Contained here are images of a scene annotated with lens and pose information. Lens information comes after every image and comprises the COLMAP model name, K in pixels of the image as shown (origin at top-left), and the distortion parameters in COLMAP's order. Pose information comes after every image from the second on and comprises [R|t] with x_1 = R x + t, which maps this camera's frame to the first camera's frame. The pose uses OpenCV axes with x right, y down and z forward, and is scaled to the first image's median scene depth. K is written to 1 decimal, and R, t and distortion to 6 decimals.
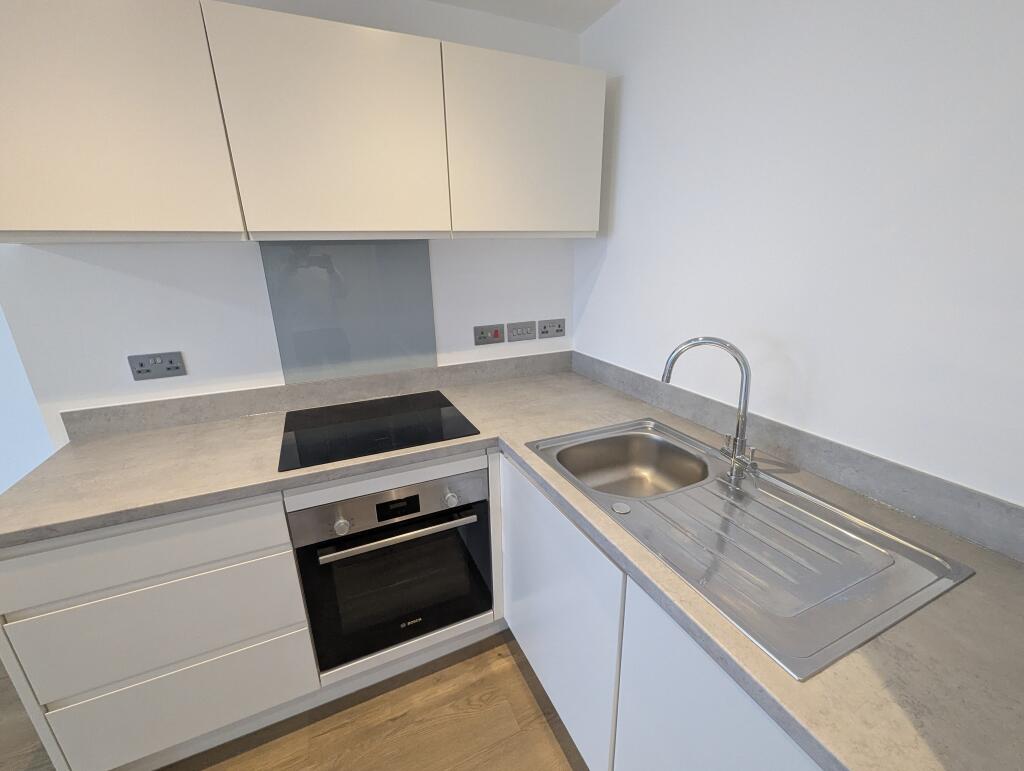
lens RADIAL K [[426.2, 0, 511.0], [0, 426.2, 387.6], [0, 0, 1]] dist [-0.003627, 0.000025]
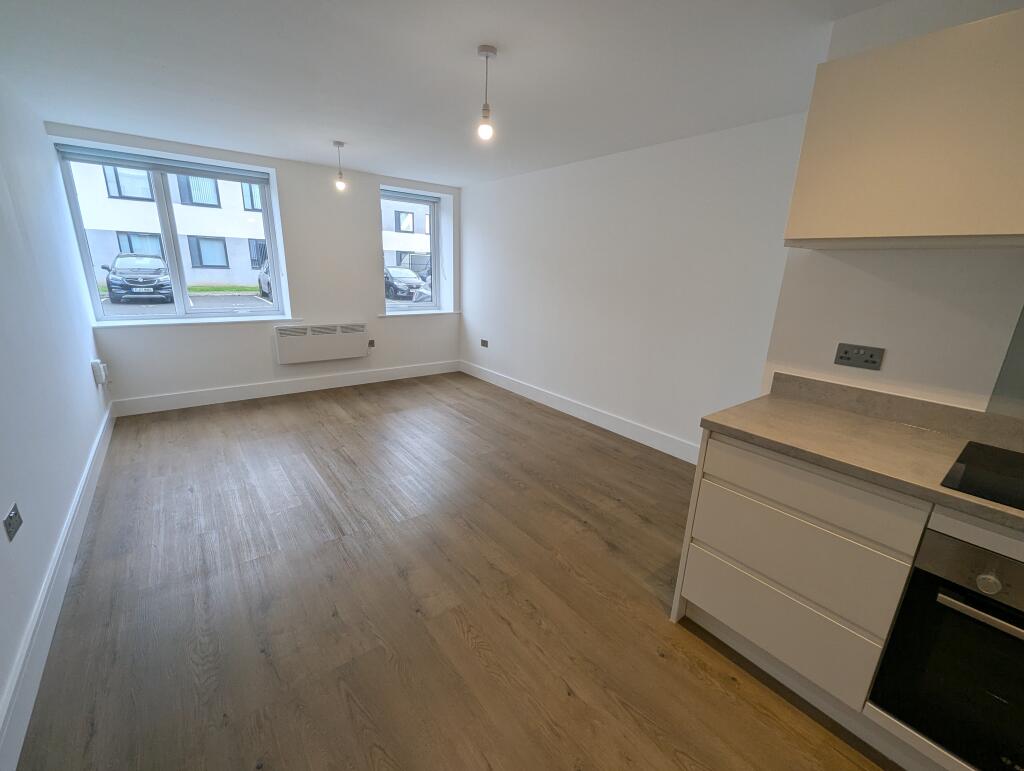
lens RADIAL K [[426.2, 0, 511.0], [0, 426.2, 387.6], [0, 0, 1]] dist [-0.003627, 0.000025]
pose [[0.228188, 0.288526, -0.929883, 0.049731], [-0.325894, 0.922623, 0.206301, 0.105164], [0.917455, 0.255968, 0.304560, -0.206933]]
